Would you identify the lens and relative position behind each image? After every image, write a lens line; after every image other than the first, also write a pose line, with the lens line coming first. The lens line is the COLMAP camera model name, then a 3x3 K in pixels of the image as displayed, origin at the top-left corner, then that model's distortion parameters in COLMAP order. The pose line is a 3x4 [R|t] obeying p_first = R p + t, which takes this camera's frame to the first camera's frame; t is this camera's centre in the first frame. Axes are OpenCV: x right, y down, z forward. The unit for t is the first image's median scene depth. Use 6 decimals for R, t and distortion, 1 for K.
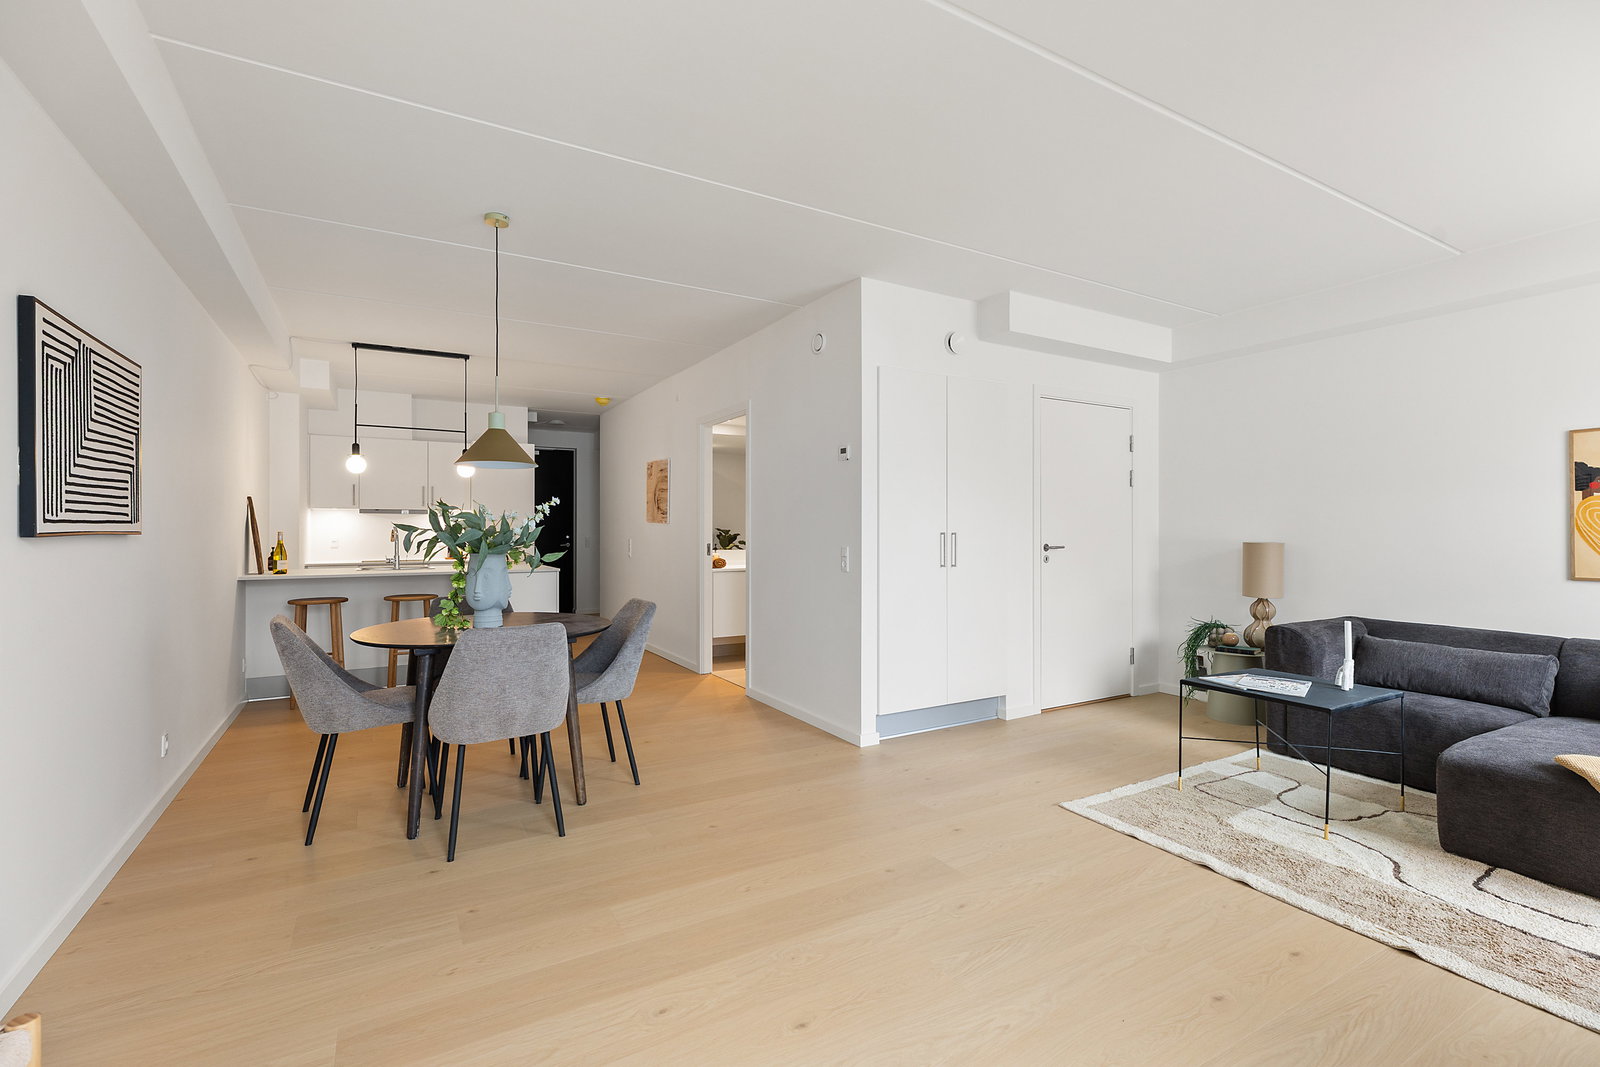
lens RADIAL K [[716.6, 0, 791.9], [0, 716.6, 530.2], [0, 0, 1]] dist [-0.000019, 0.000361]
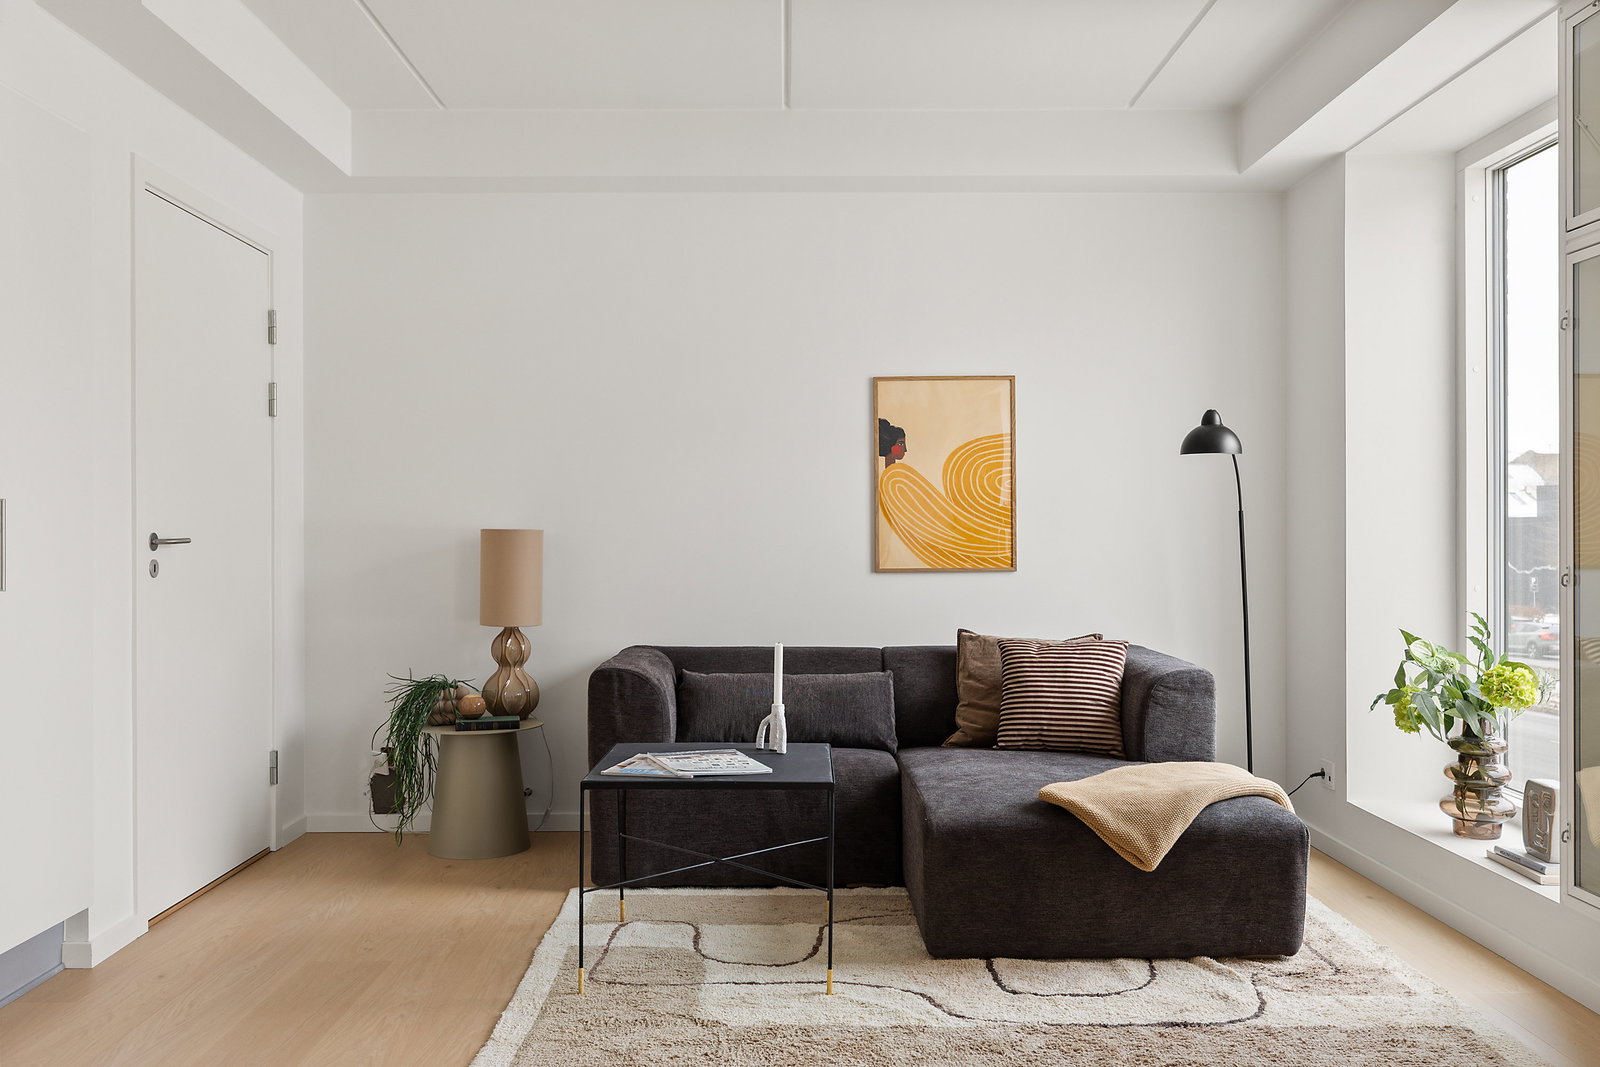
lens RADIAL K [[1377.8, 0, 800.0], [0, 1377.8, 533.5], [0, 0, 1]] dist [-0.000855, -0.007884]
pose [[0.487561, -0.001661, 0.873087, -0.242906], [0.002889, 0.999996, 0.000289, 0.027711], [-0.873084, 0.002382, 0.487564, 0.356932]]
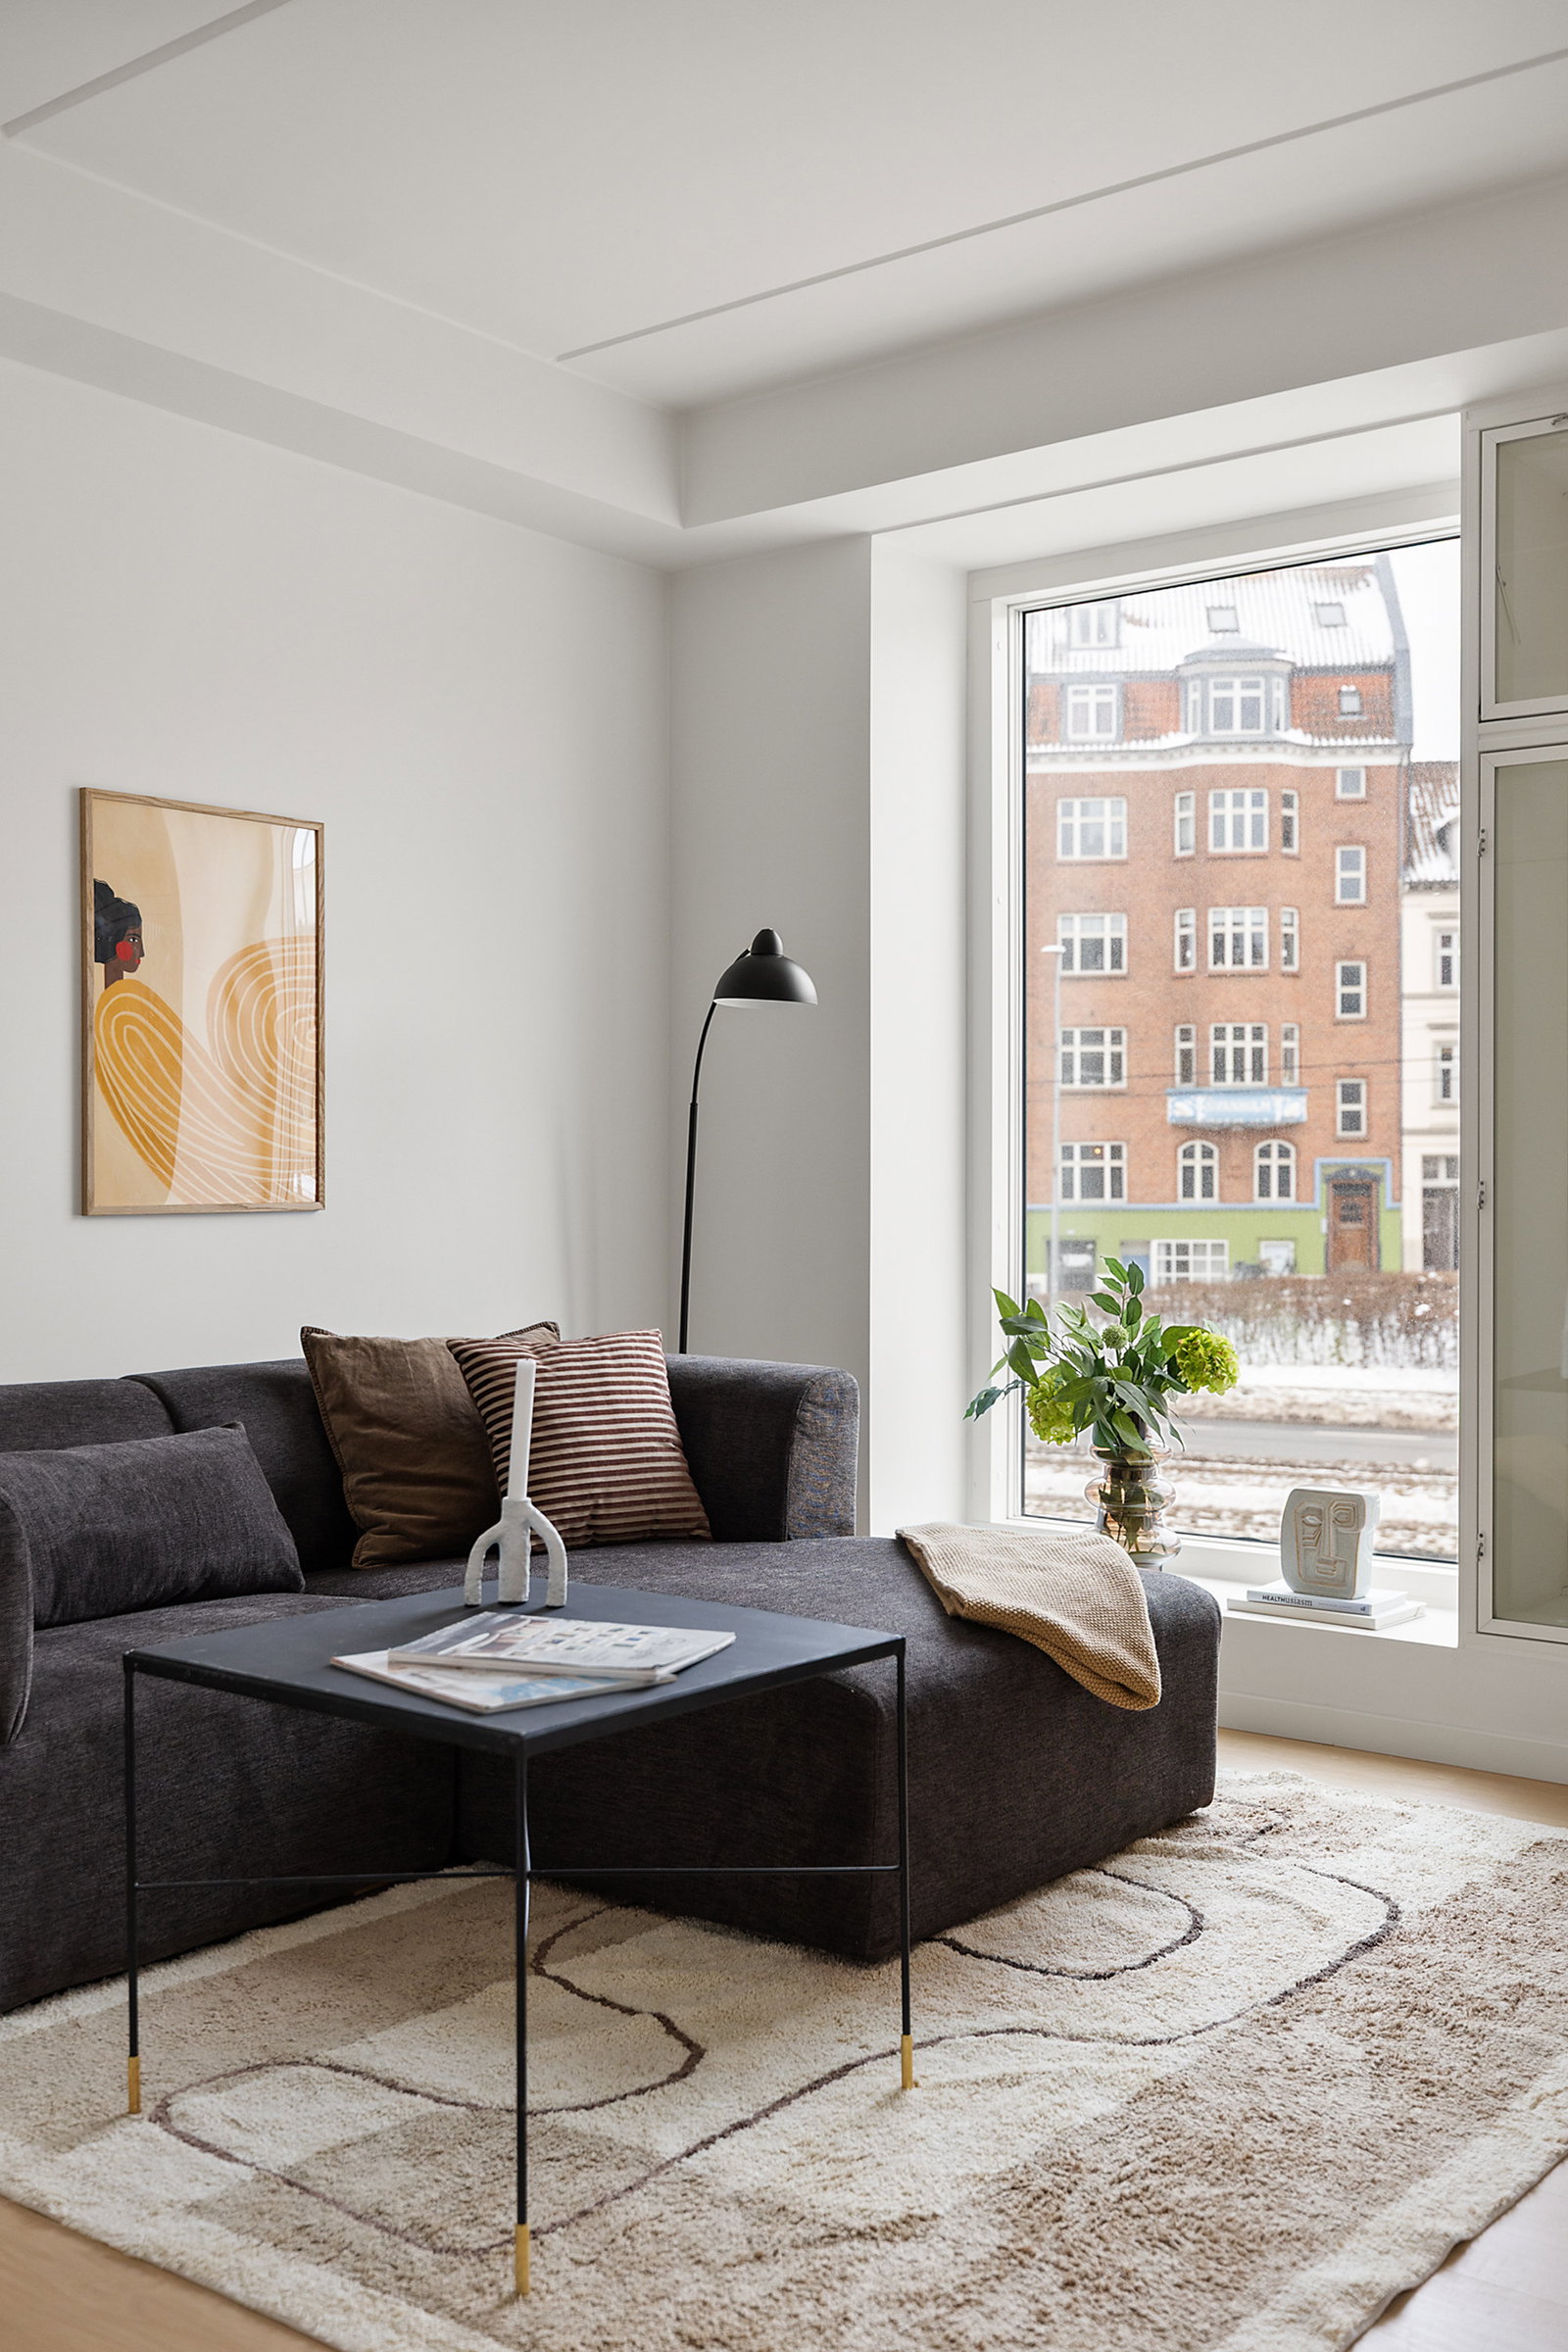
lens RADIAL K [[2246.5, 0, 784.0], [0, 2246.5, 1176.0], [0, 0, 1]] dist [0.001600, -0.006450]
pose [[-0.389266, -0.001193, 0.921125, -0.058975], [-0.003719, 0.999993, -0.000277, 0.050259], [-0.921118, -0.003533, -0.389267, 1.128817]]
